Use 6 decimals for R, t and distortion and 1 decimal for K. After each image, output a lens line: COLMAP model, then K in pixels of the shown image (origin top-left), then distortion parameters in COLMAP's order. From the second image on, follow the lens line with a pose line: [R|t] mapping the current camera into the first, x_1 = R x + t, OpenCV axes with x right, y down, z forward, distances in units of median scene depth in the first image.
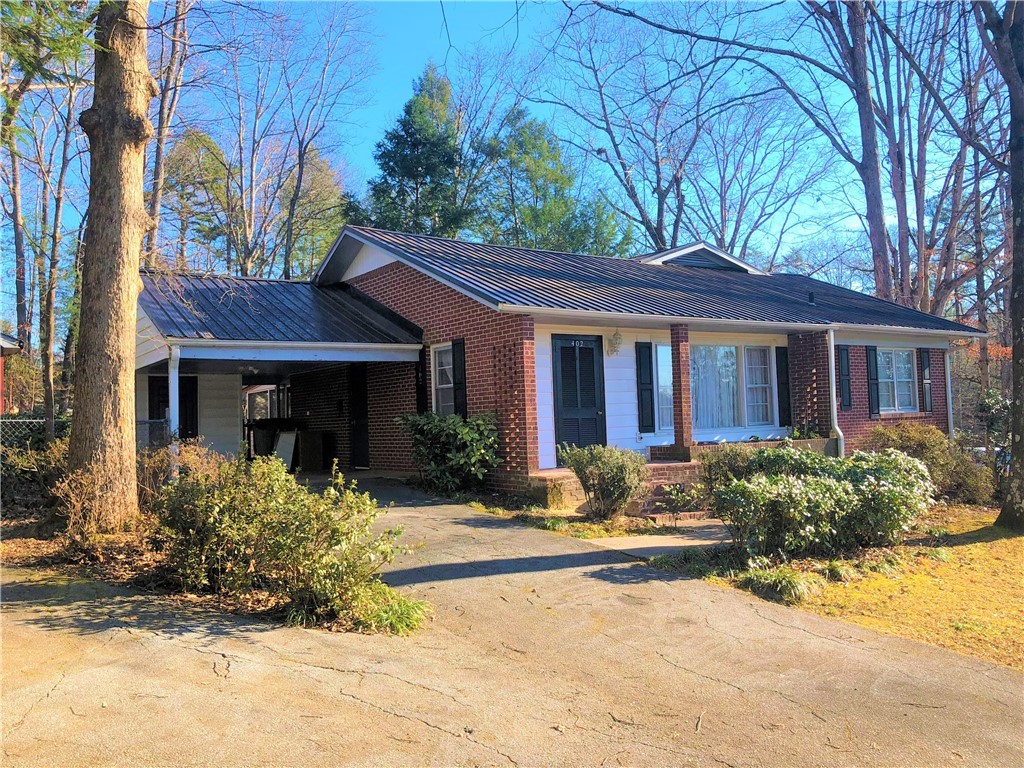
lens RADIAL K [[846.6, 0, 512.0], [0, 846.6, 384.0], [0, 0, 1]] dist [0.018607, -0.003309]
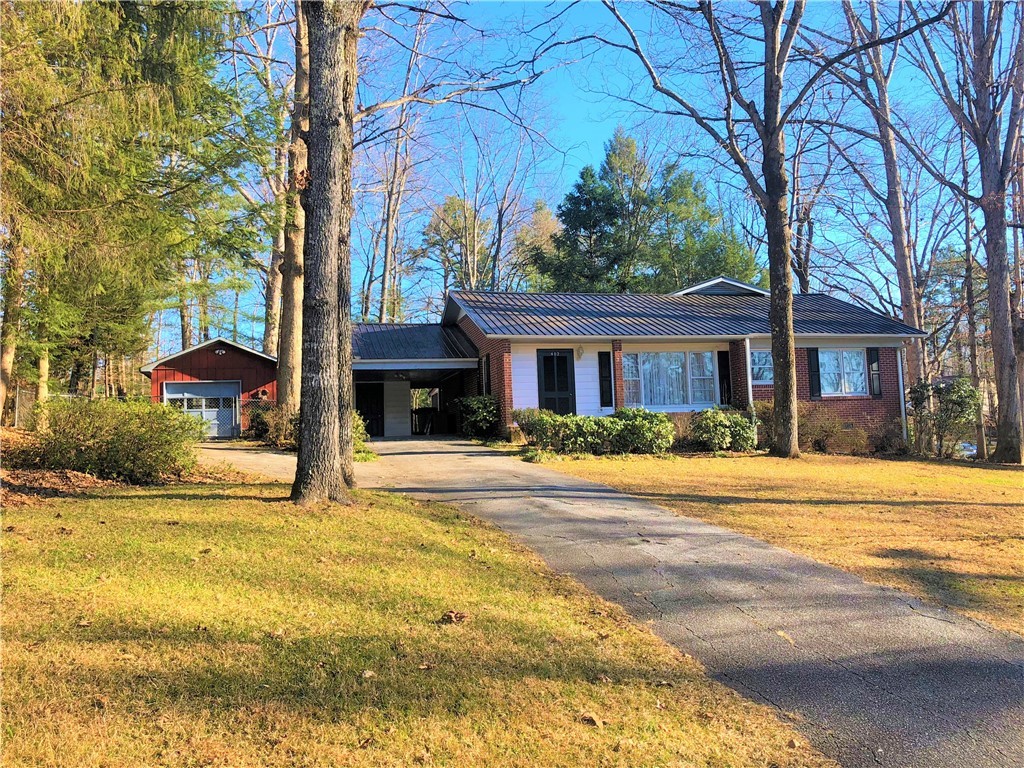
lens RADIAL K [[853.0, 0, 503.3], [0, 853.0, 370.6], [0, 0, 1]] dist [0.093733, -0.213391]
pose [[0.936207, -0.032553, -0.349938, 0.447196], [0.018693, 0.998904, -0.042913, 0.044523], [0.350951, 0.033634, 0.935789, -0.499509]]
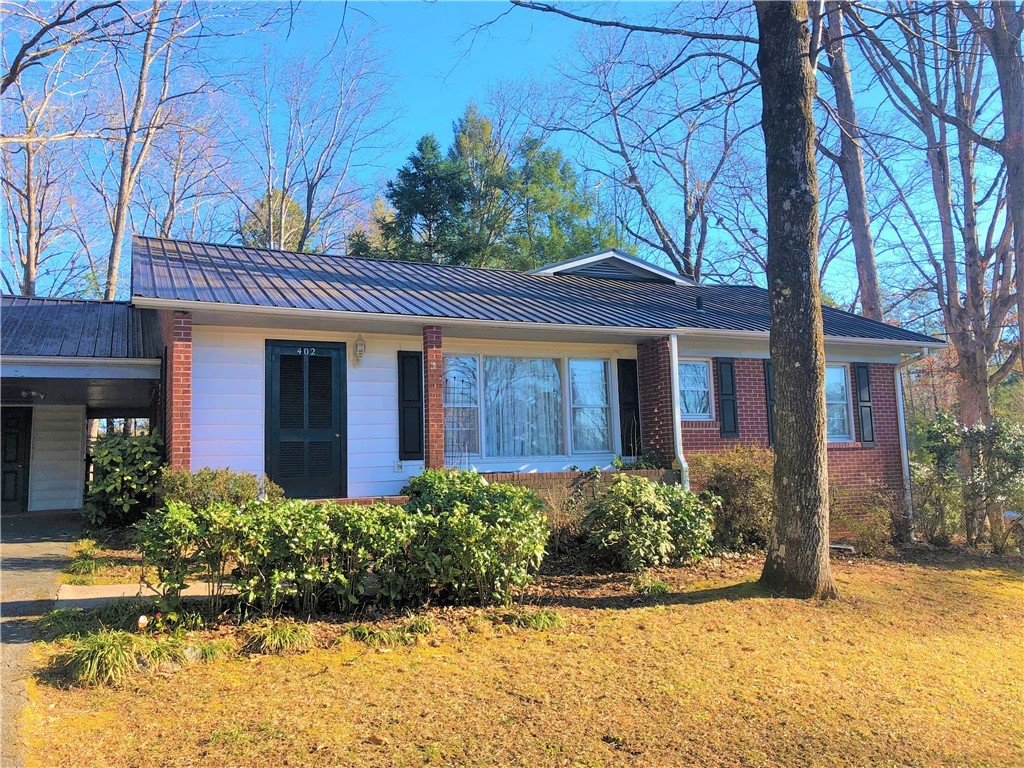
lens RADIAL K [[841.5, 0, 515.1], [0, 841.5, 375.5], [0, 0, 1]] dist [0.042904, -0.020985]
pose [[0.984620, -0.018756, -0.173697, 0.326438], [0.006036, 0.997279, -0.073471, 0.029236], [0.174603, 0.071292, 0.982055, 0.168209]]
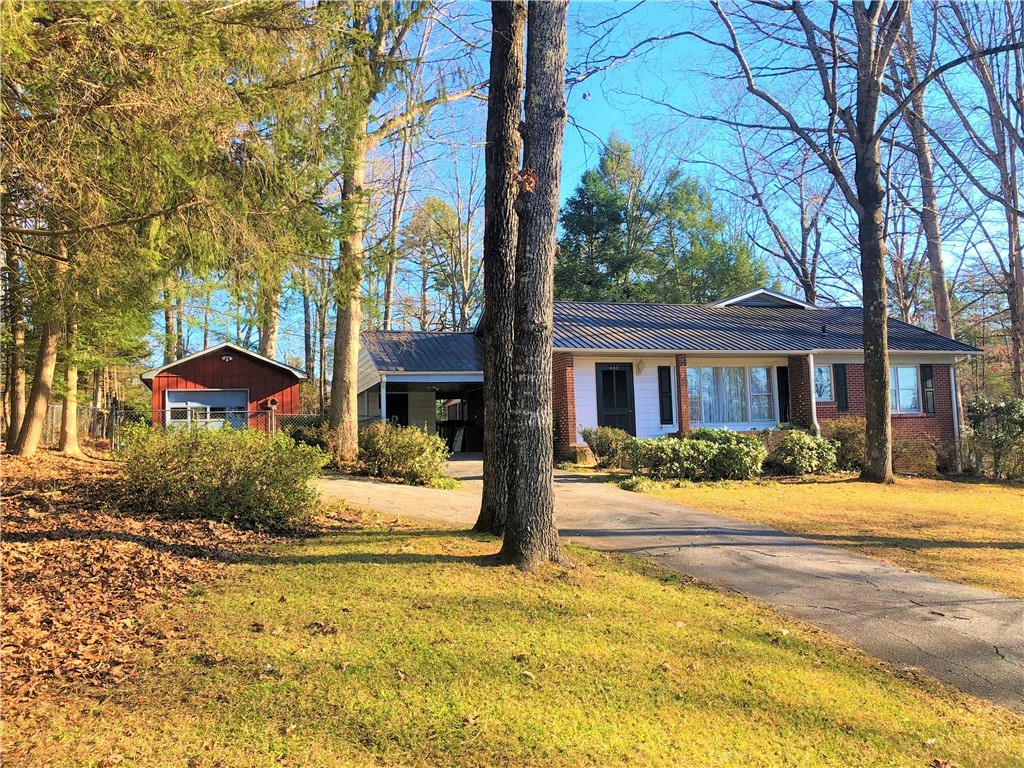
lens RADIAL K [[854.2, 0, 508.0], [0, 854.2, 372.3], [0, 0, 1]] dist [0.028038, -0.014030]
pose [[0.957651, -0.022110, -0.287080, 0.268761], [0.010538, 0.999071, -0.041791, 0.019784], [0.287737, 0.036996, 0.956995, -0.473837]]
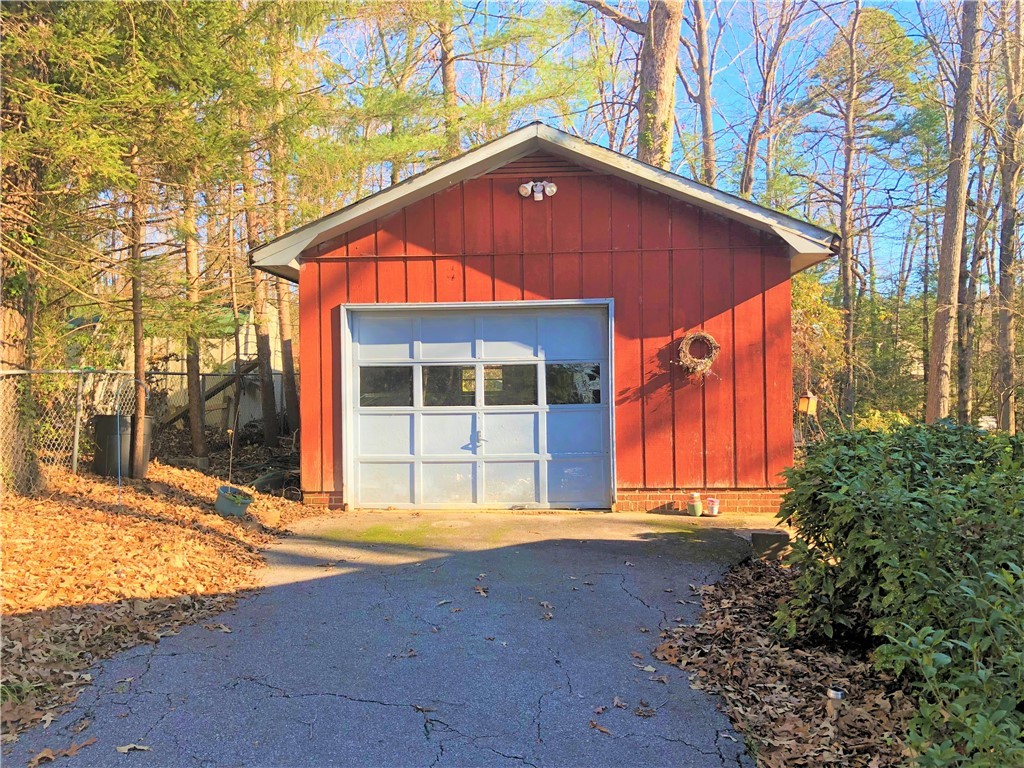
lens RADIAL K [[841.5, 0, 515.1], [0, 841.5, 375.5], [0, 0, 1]] dist [0.042904, -0.020985]
pose [[0.759312, 0.019283, -0.650441, -0.472060], [0.012150, 0.998966, 0.043800, -0.003581], [0.650613, -0.041160, 0.758293, 0.649678]]
